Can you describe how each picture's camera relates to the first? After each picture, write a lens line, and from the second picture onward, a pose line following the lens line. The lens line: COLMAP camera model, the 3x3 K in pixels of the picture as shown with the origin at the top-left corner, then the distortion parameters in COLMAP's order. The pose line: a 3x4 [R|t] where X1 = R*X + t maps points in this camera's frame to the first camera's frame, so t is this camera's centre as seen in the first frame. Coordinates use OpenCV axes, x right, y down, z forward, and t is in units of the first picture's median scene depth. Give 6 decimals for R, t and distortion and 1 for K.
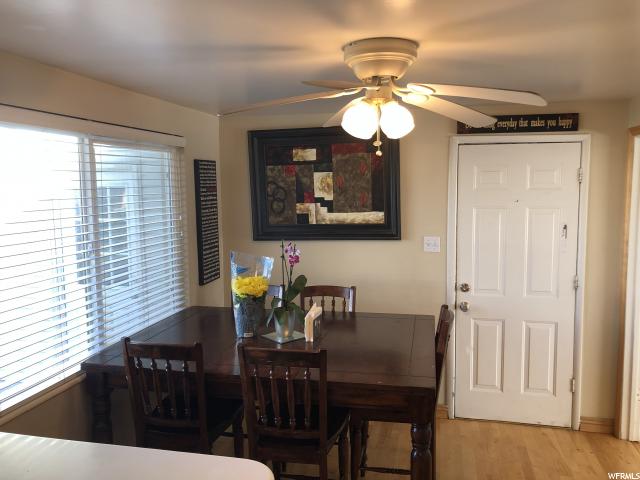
lens RADIAL K [[521.6, 0, 320.0], [0, 521.6, 240.0], [0, 0, 1]] dist [0.054043, -0.122133]
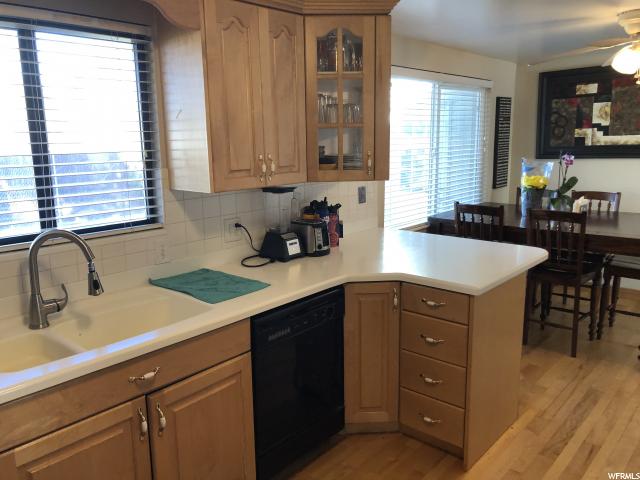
lens RADIAL K [[530.7, 0, 320.0], [0, 530.7, 240.0], [0, 0, 1]] dist [-0.008832, 0.081261]
pose [[0.882110, 0.086764, -0.462983, 0.031835], [-0.042377, 0.993521, 0.105449, 0.093515], [0.469133, -0.073398, 0.880072, -0.478384]]
